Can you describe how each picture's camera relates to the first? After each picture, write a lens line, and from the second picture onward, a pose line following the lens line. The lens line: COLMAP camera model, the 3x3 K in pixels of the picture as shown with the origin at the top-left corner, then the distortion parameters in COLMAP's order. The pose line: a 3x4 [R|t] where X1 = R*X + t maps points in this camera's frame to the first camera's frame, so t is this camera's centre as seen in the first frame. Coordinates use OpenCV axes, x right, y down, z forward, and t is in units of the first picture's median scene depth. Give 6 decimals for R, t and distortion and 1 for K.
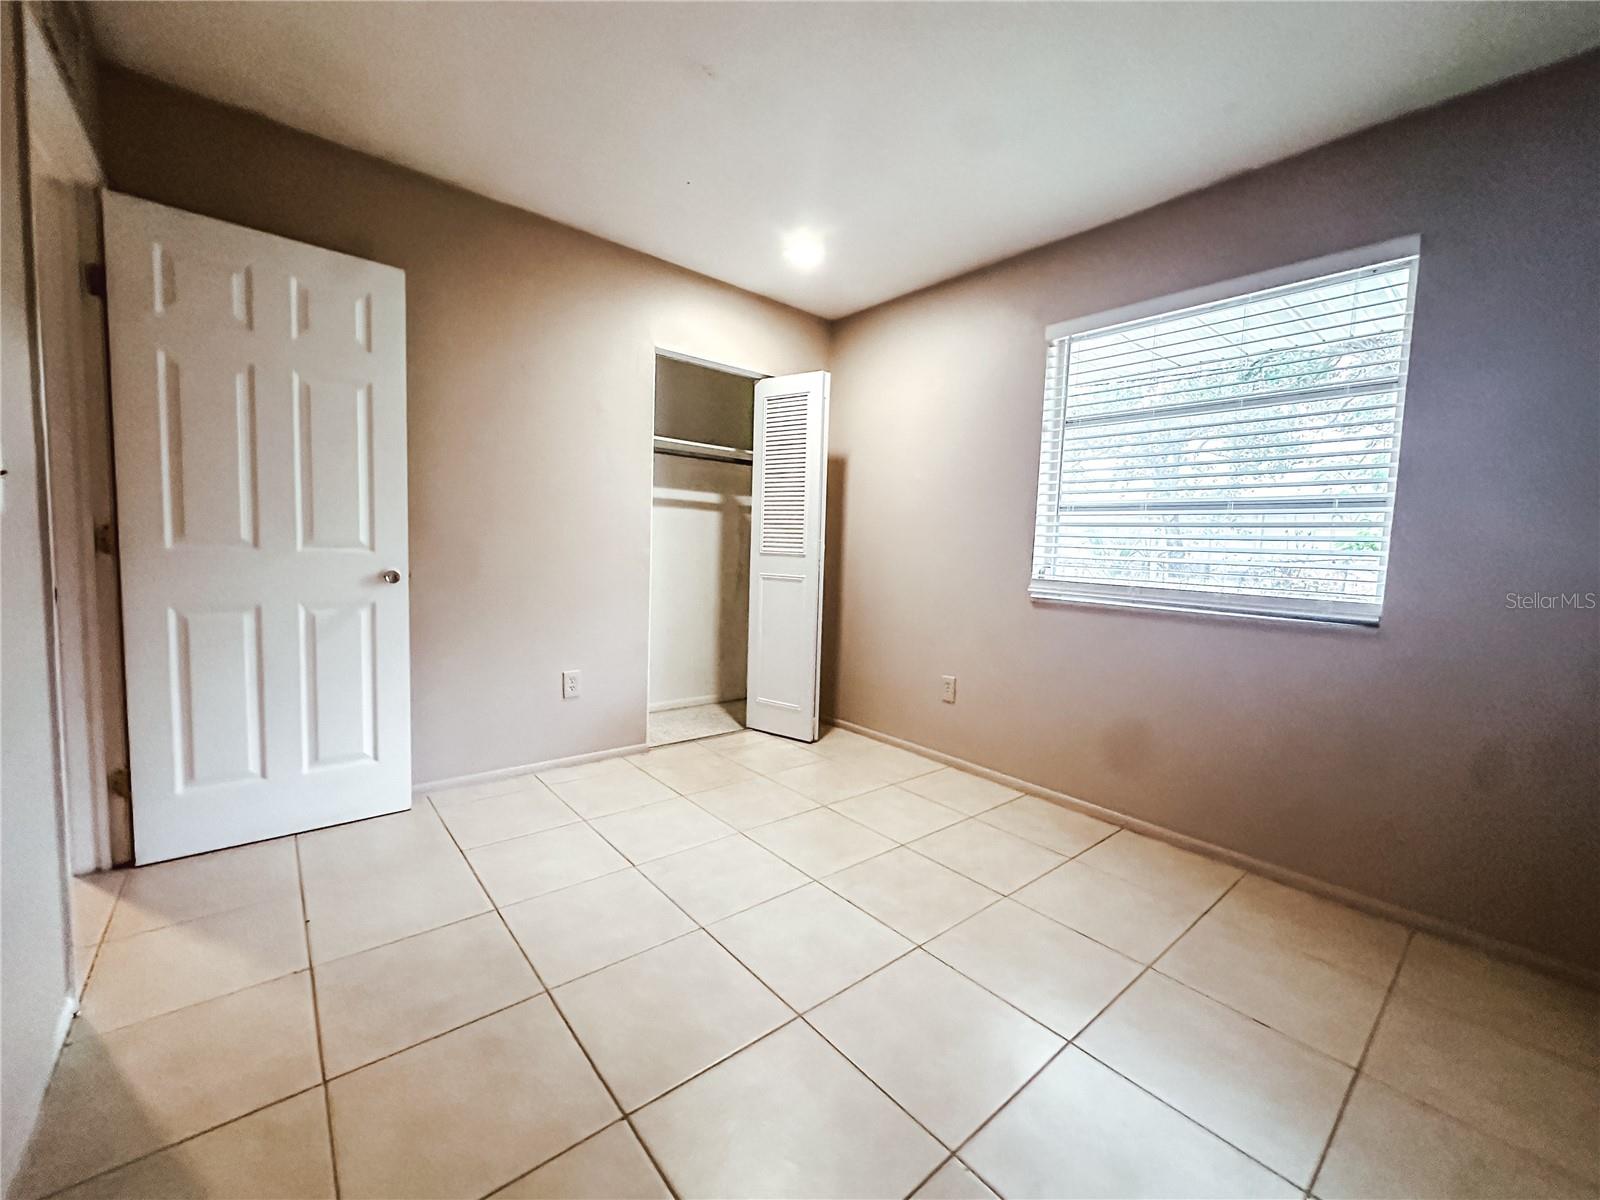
lens RADIAL K [[641.7, 0, 800.0], [0, 641.7, 600.0], [0, 0, 1]] dist [-0.002153, -0.000296]
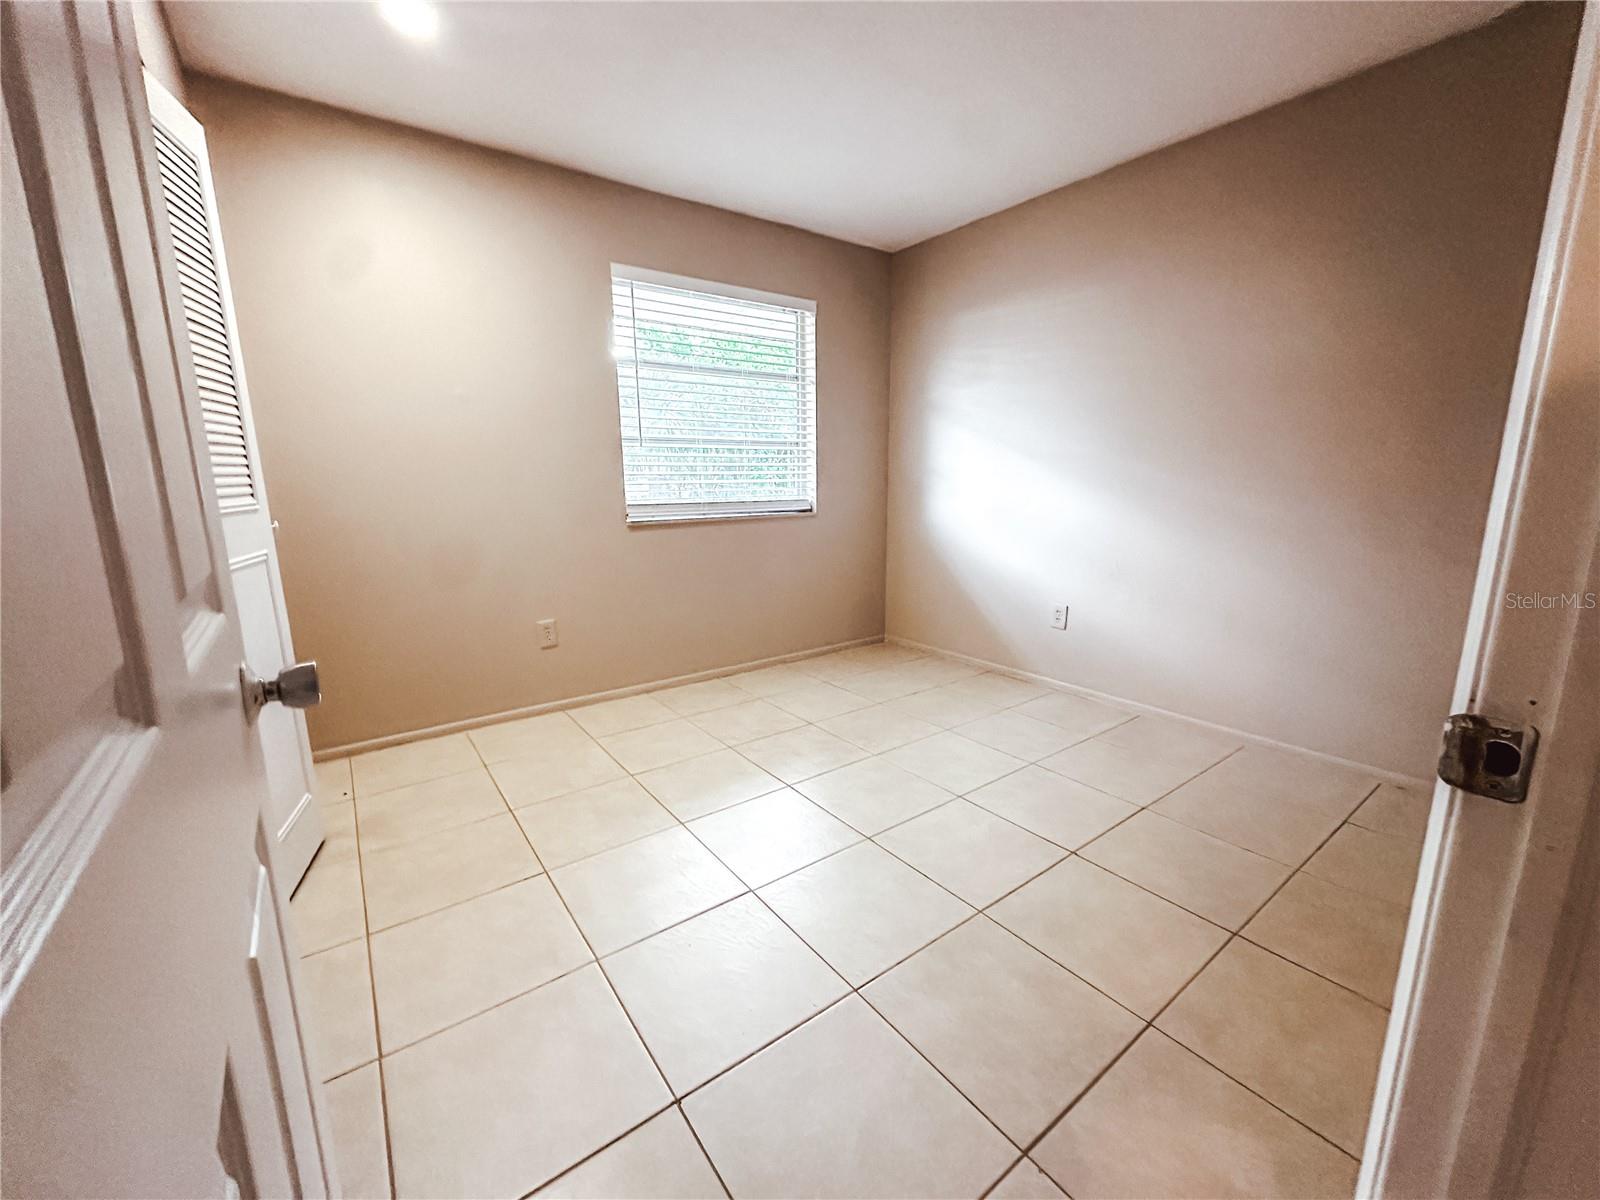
lens RADIAL K [[641.7, 0, 800.0], [0, 641.7, 600.0], [0, 0, 1]] dist [-0.002153, -0.000296]
pose [[0.057547, -0.227172, 0.972153, -0.804882], [0.095115, 0.970585, 0.221175, -0.100137], [-0.993802, 0.079738, 0.077461, 0.705816]]
